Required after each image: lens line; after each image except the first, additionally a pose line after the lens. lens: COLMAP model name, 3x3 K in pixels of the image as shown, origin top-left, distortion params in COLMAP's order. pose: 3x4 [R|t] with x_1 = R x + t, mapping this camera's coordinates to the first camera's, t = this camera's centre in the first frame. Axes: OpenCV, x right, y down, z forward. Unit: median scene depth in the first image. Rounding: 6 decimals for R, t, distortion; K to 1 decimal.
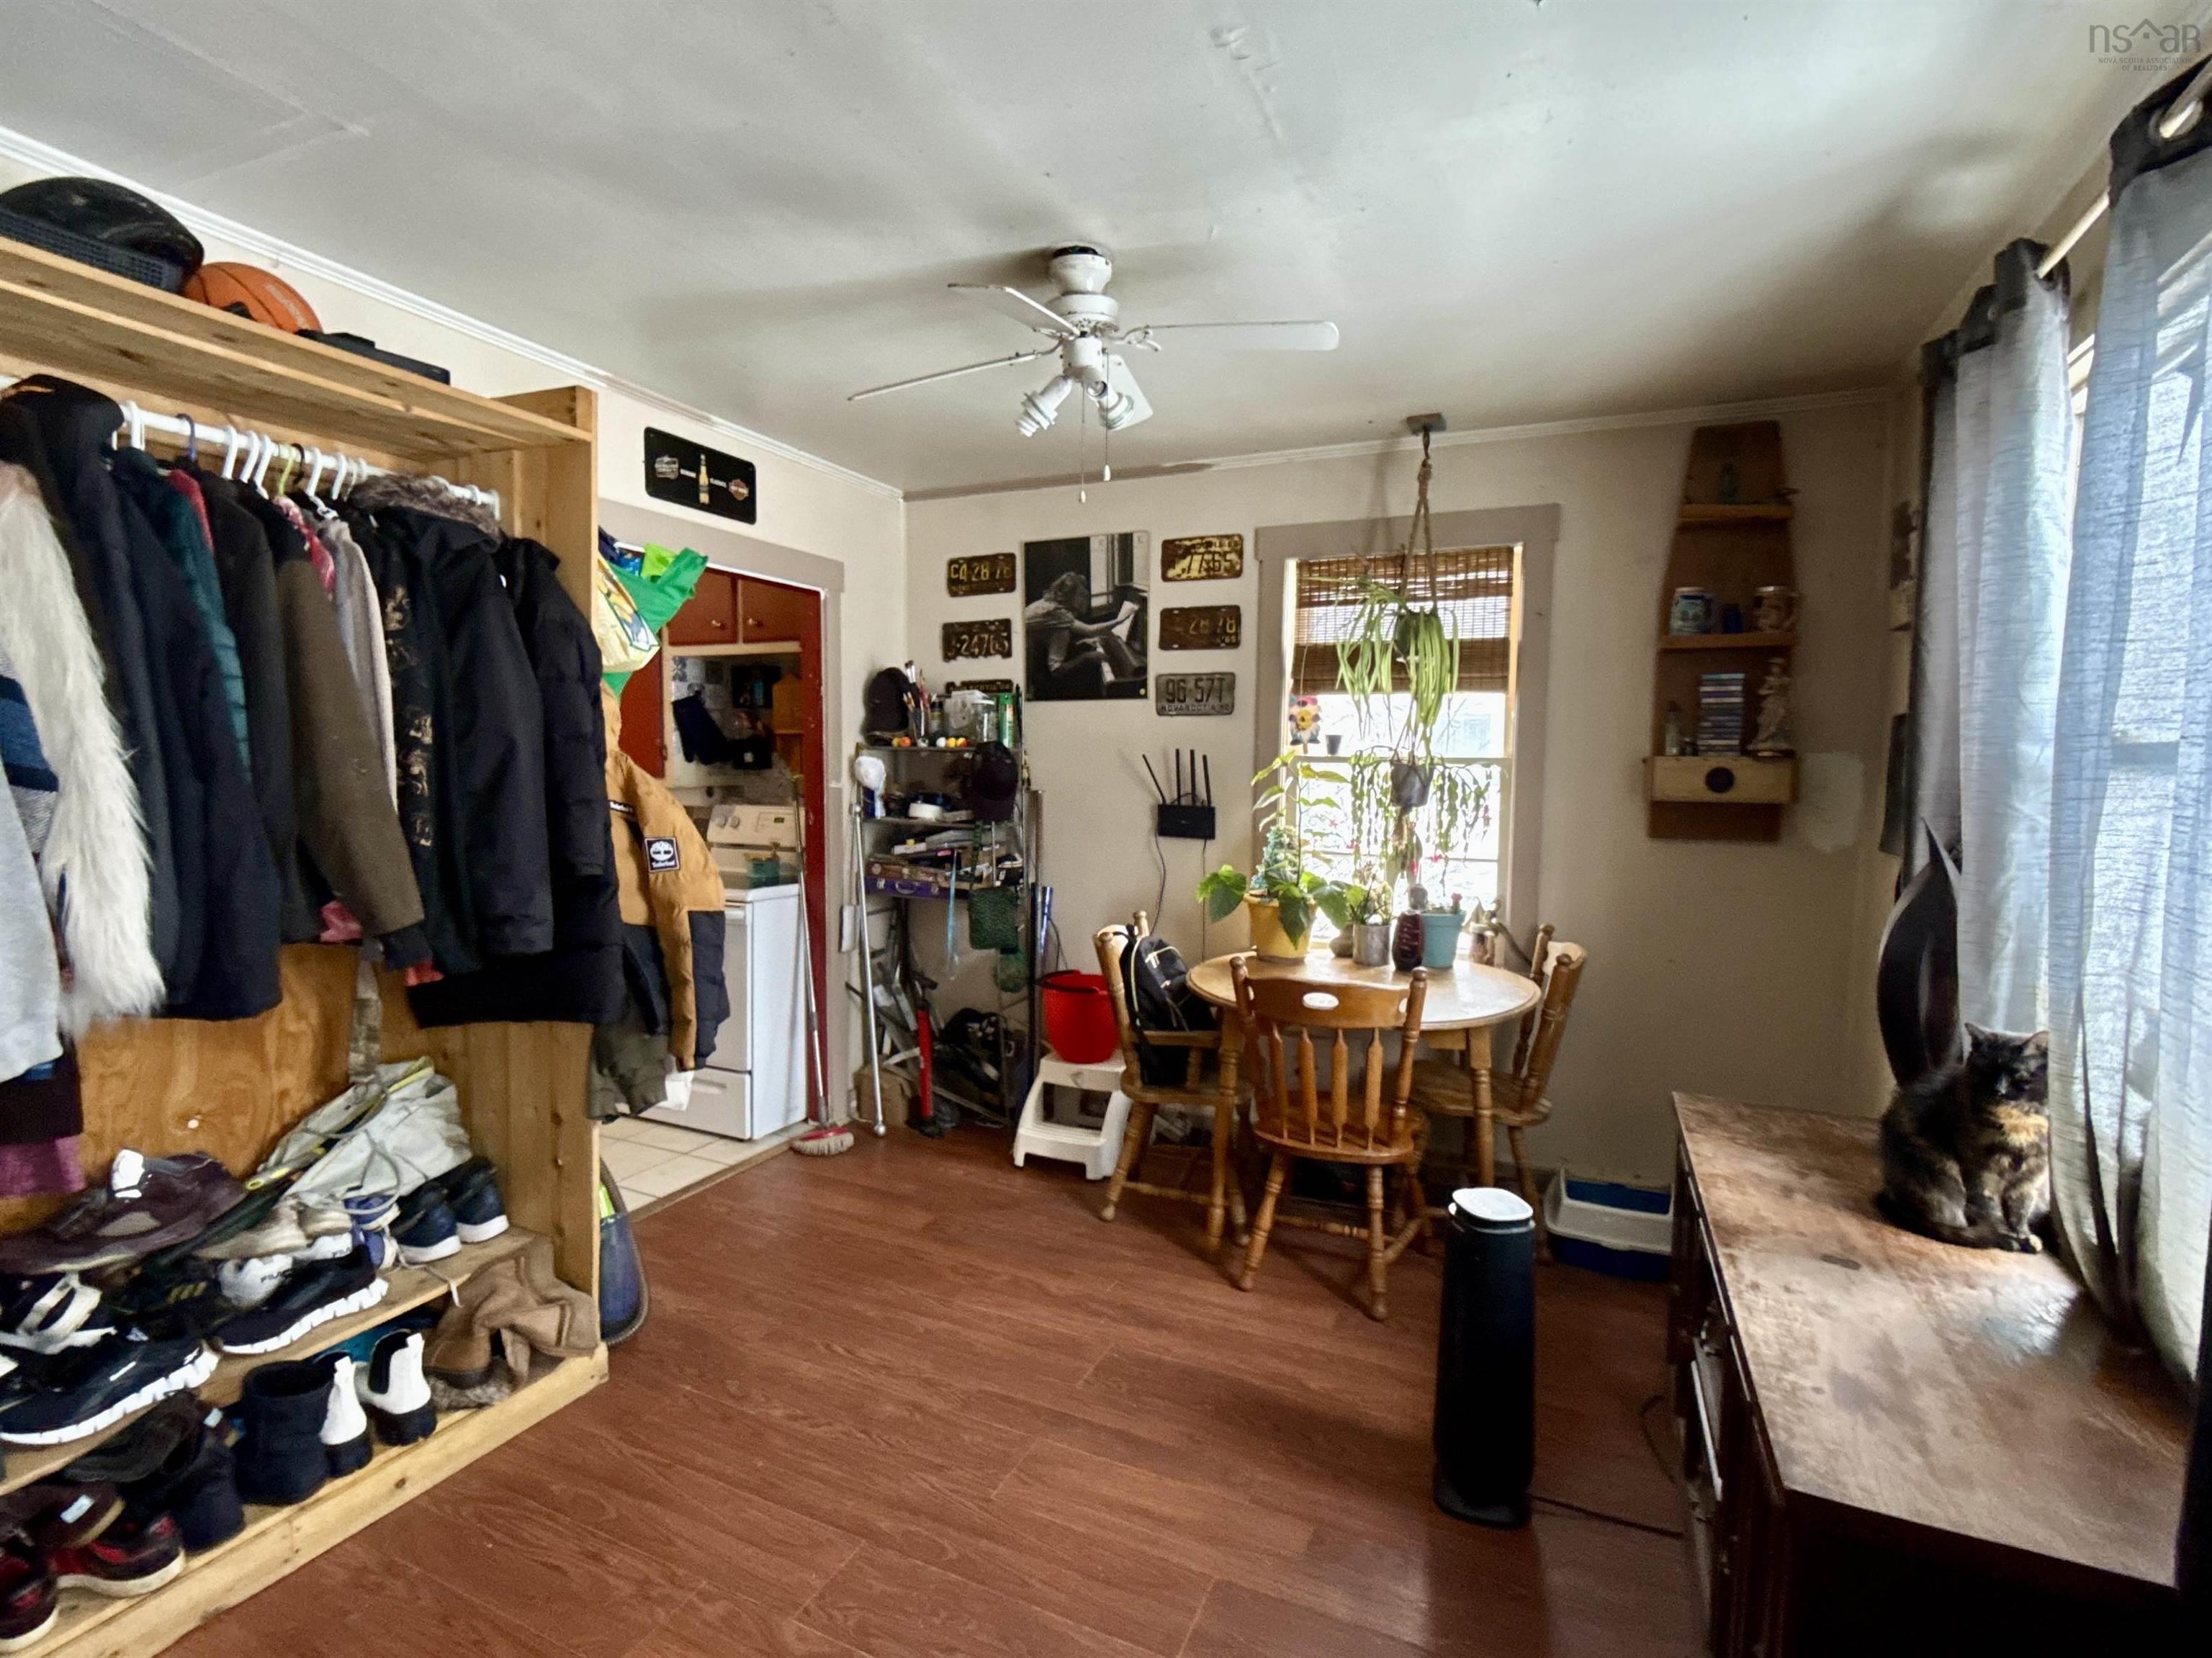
lens RADIAL K [[1055.9, 0, 1115.8], [0, 1055.9, 839.0], [0, 0, 1]] dist [0.003568, 0.000259]
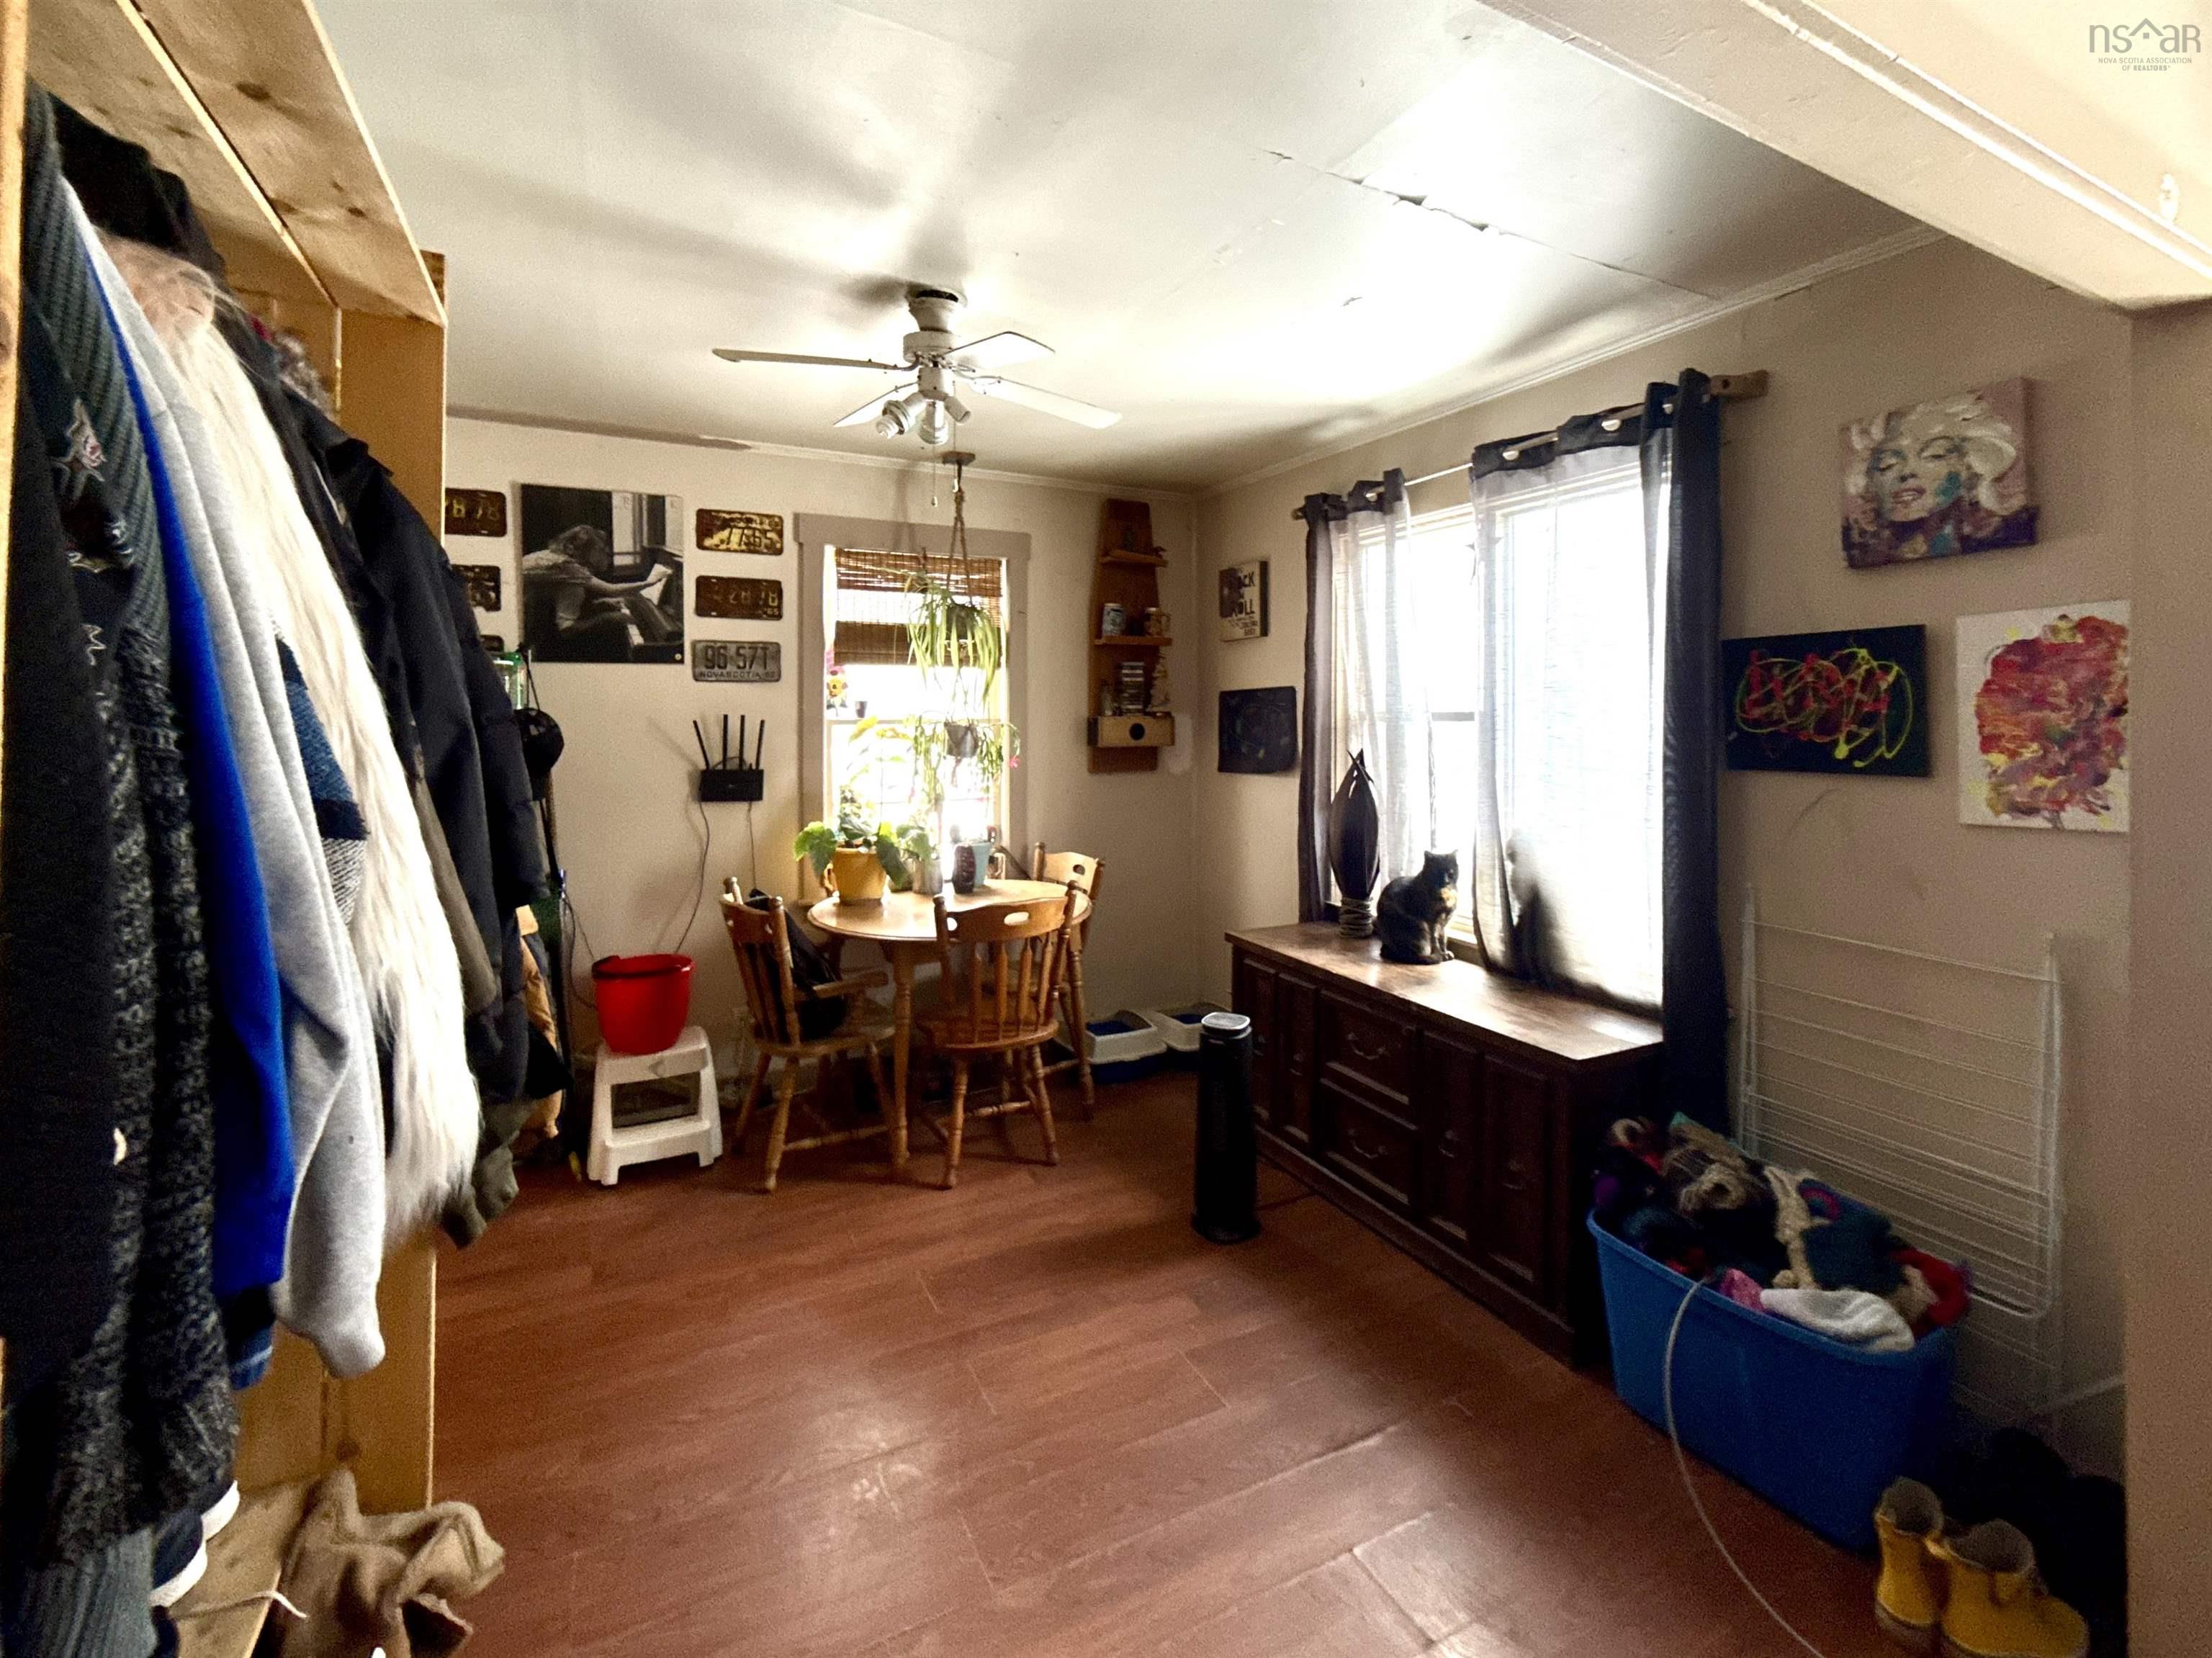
lens RADIAL K [[972.4, 0, 1097.6], [0, 972.4, 721.9], [0, 0, 1]] dist [0.001185, -0.000577]
pose [[0.631300, -0.018547, 0.775317, -0.449070], [0.069501, 0.997044, -0.032740, -0.023092], [-0.772418, 0.074554, 0.630723, 0.136033]]
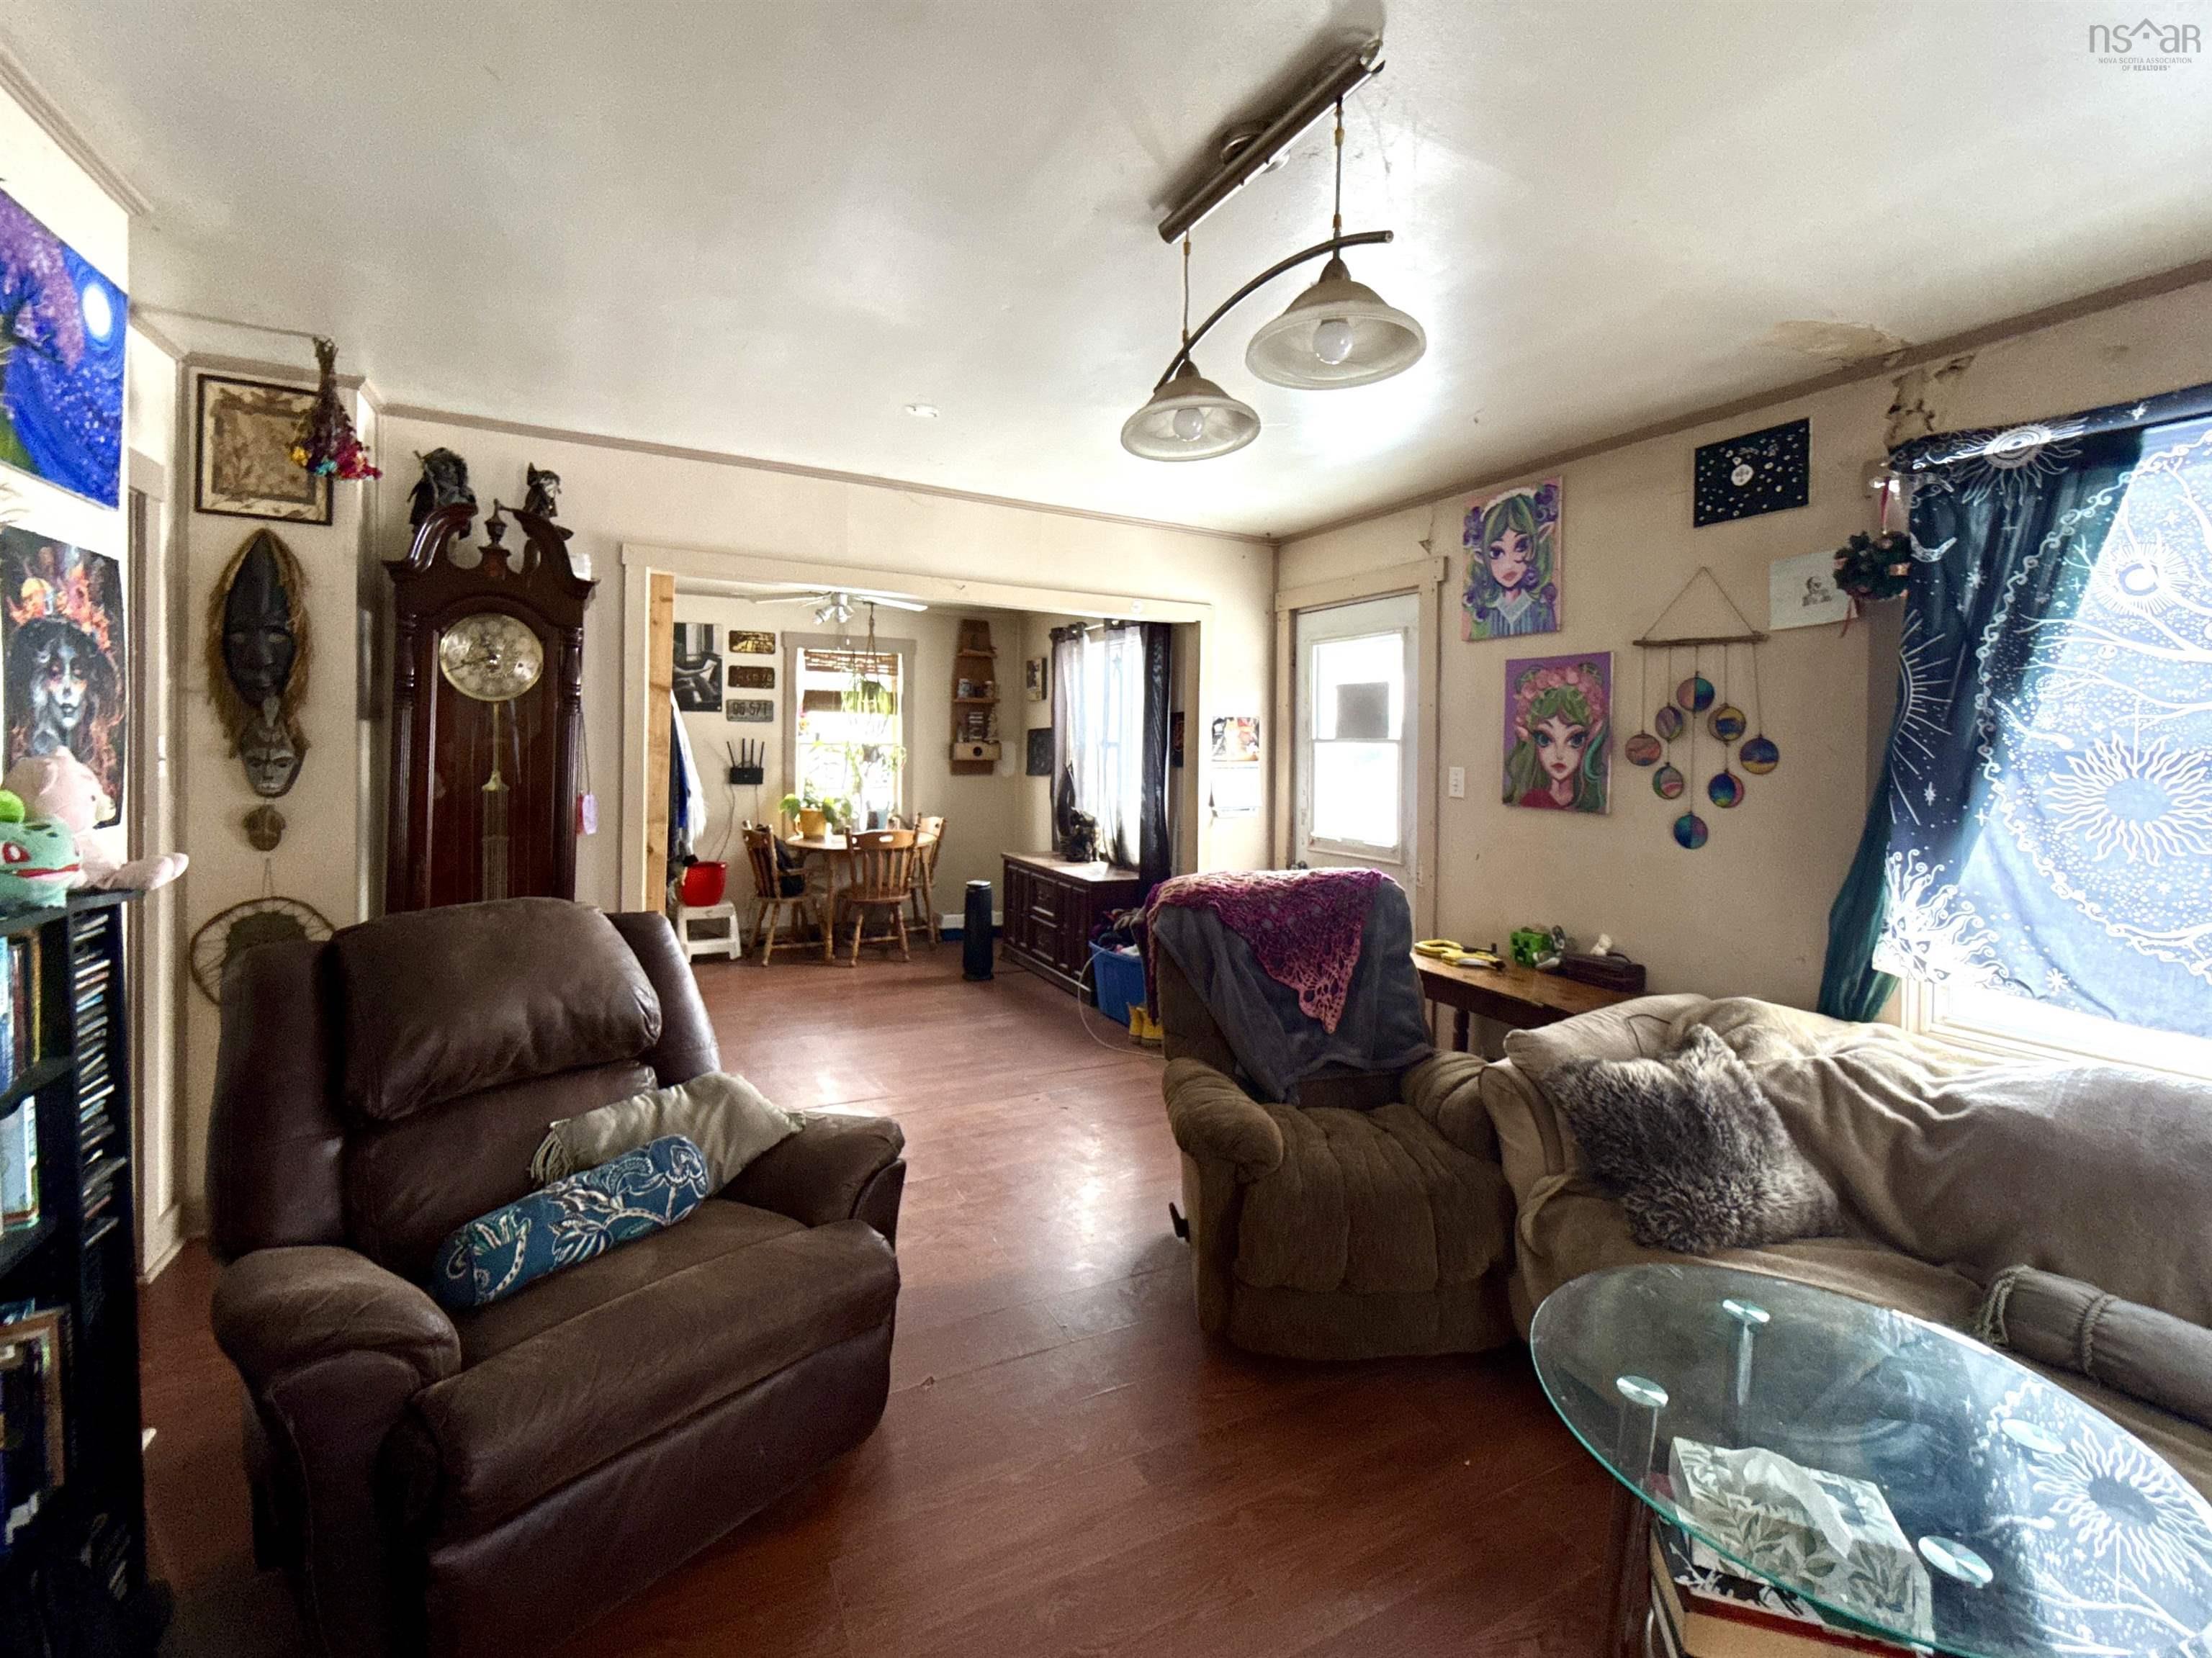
lens RADIAL K [[972.4, 0, 1131.2], [0, 972.4, 763.2], [0, 0, 1]] dist [0.001185, -0.000577]
pose [[0.606370, -0.018076, 0.794977, -0.949322], [0.057634, 0.998111, -0.021266, 0.039929], [-0.793092, 0.058713, 0.606266, -0.659278]]
